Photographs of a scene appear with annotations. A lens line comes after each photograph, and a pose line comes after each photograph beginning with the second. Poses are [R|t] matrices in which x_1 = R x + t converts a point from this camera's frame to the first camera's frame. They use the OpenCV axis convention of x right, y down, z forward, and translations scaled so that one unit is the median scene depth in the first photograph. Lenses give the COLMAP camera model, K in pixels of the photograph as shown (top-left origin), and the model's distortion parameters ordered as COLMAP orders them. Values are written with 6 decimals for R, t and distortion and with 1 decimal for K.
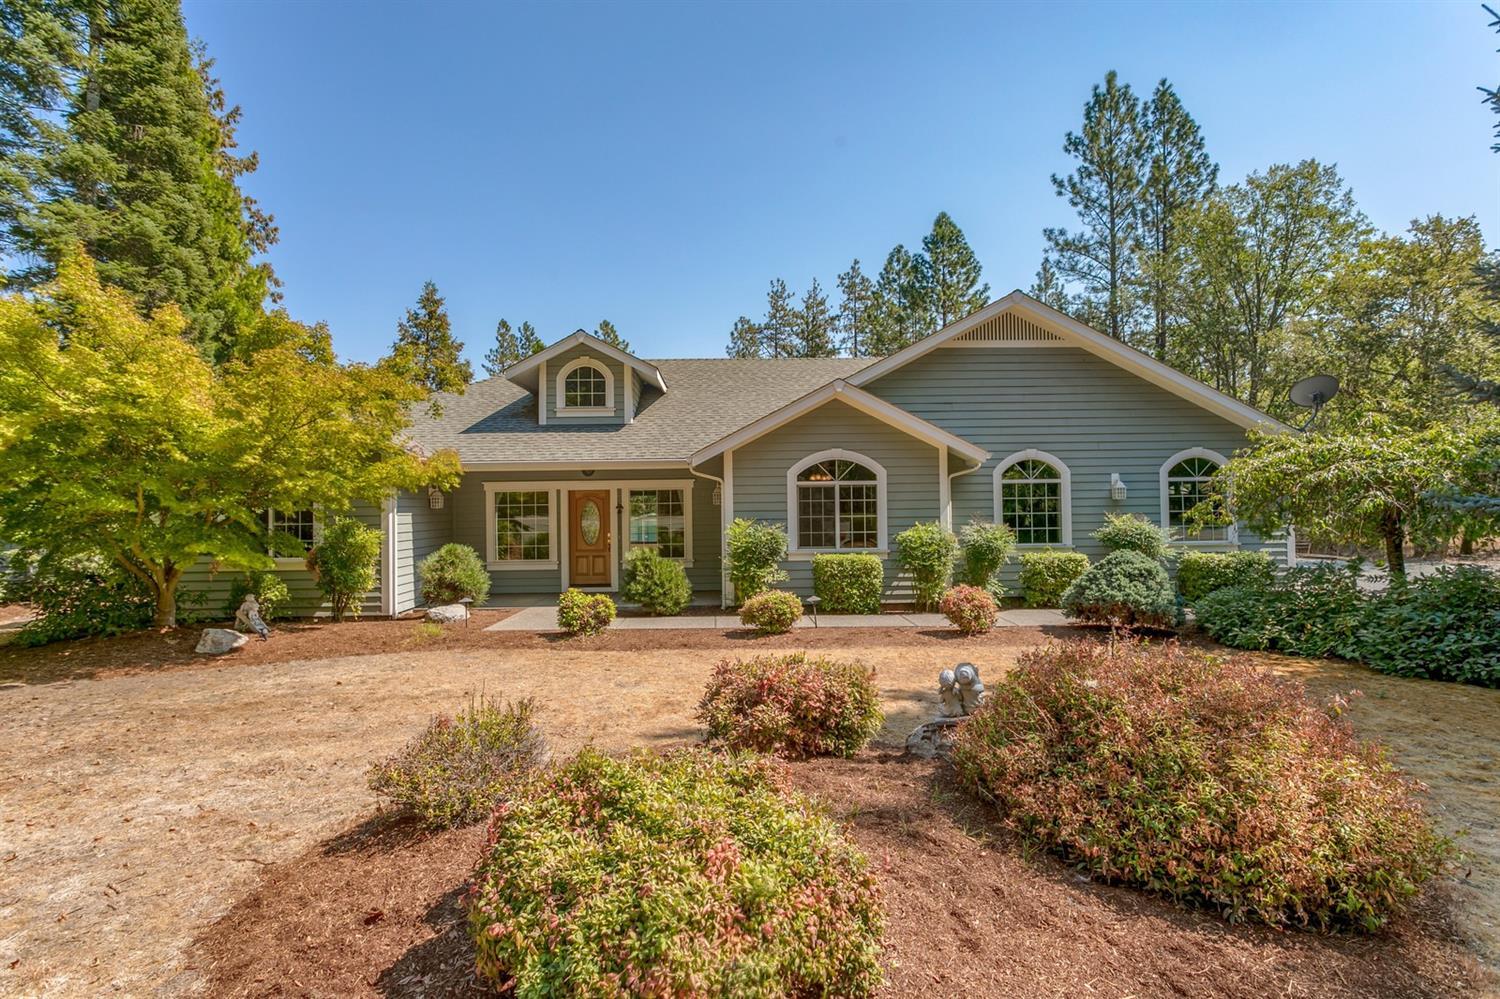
lens RADIAL K [[756.0, 0, 750.0], [0, 756.0, 499.5], [0, 0, 1]] dist [-0.000896, -0.000147]
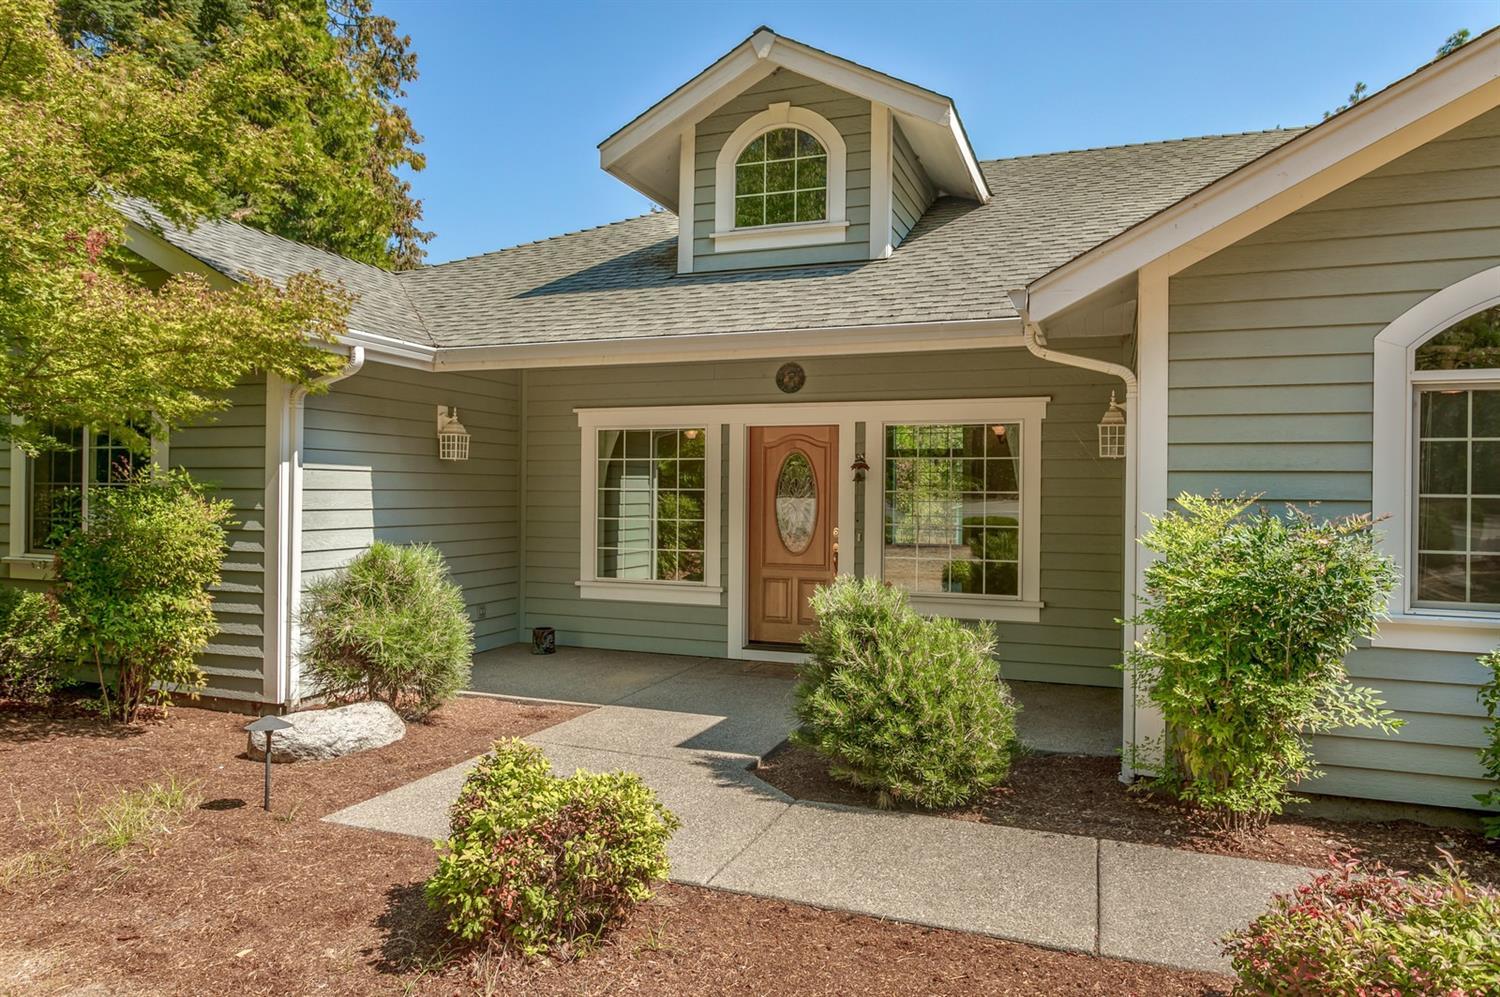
lens RADIAL K [[938.0, 0, 750.0], [0, 938.0, 498.5], [0, 0, 1]] dist [-0.005809, -0.000632]
pose [[0.920101, 0.023612, -0.390969, -0.027038], [-0.017124, 0.999652, 0.020073, 0.019914], [0.391307, -0.011774, 0.920185, 0.534521]]
